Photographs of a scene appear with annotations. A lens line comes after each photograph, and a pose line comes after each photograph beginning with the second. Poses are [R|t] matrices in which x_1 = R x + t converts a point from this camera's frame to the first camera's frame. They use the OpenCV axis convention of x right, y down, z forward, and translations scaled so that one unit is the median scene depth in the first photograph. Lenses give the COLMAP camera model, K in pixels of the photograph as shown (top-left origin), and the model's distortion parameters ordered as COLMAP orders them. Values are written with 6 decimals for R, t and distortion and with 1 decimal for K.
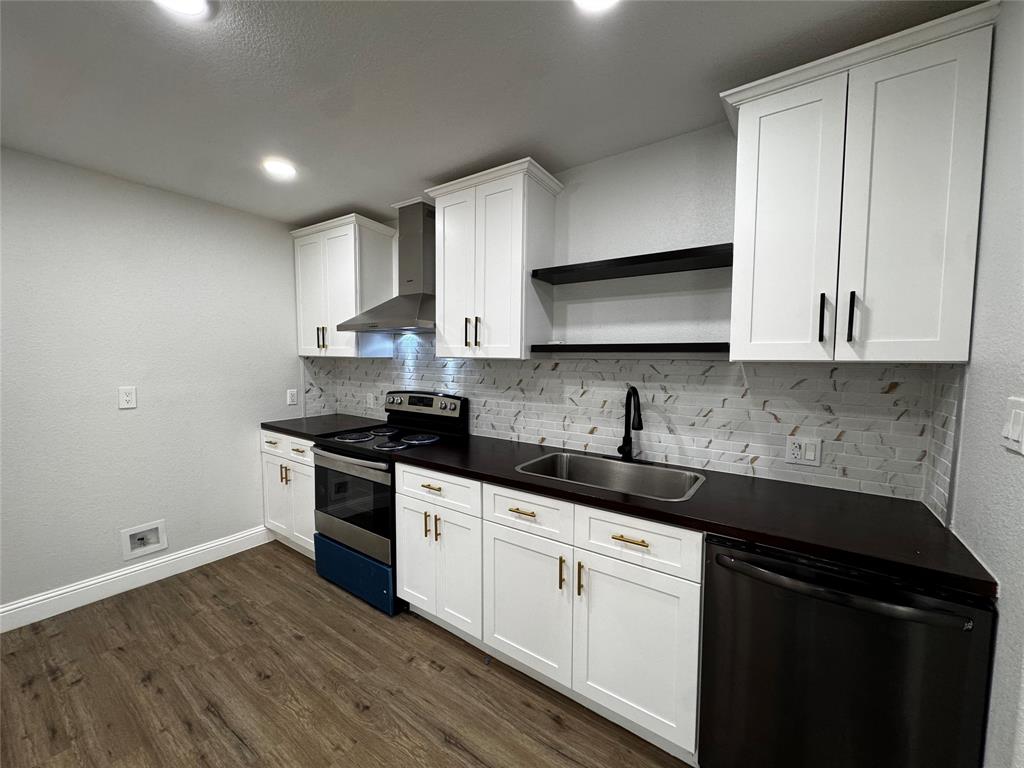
lens RADIAL K [[409.7, 0, 511.7], [0, 409.7, 384.2], [0, 0, 1]] dist [-0.005237, 0.000336]
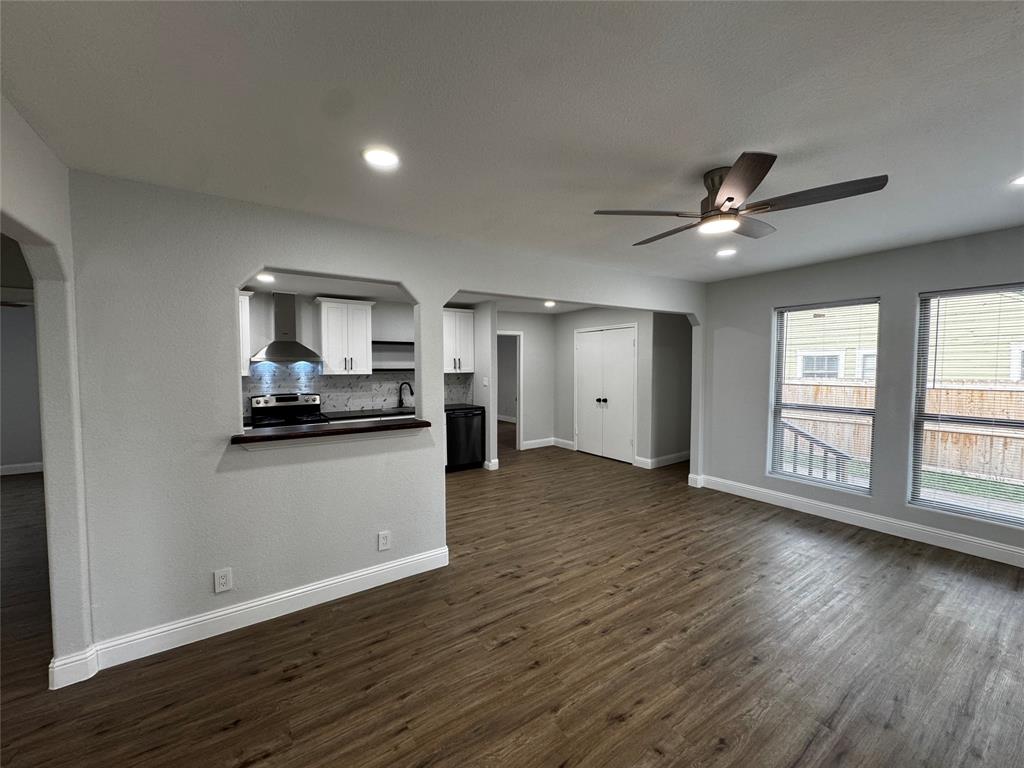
lens RADIAL K [[409.7, 0, 511.5], [0, 409.7, 383.2], [0, 0, 1]] dist [-0.005237, 0.000336]
pose [[0.366911, -0.051775, 0.928814, -2.006916], [0.062810, 0.997550, 0.030795, -0.028336], [-0.928133, 0.047040, 0.369265, -0.776197]]
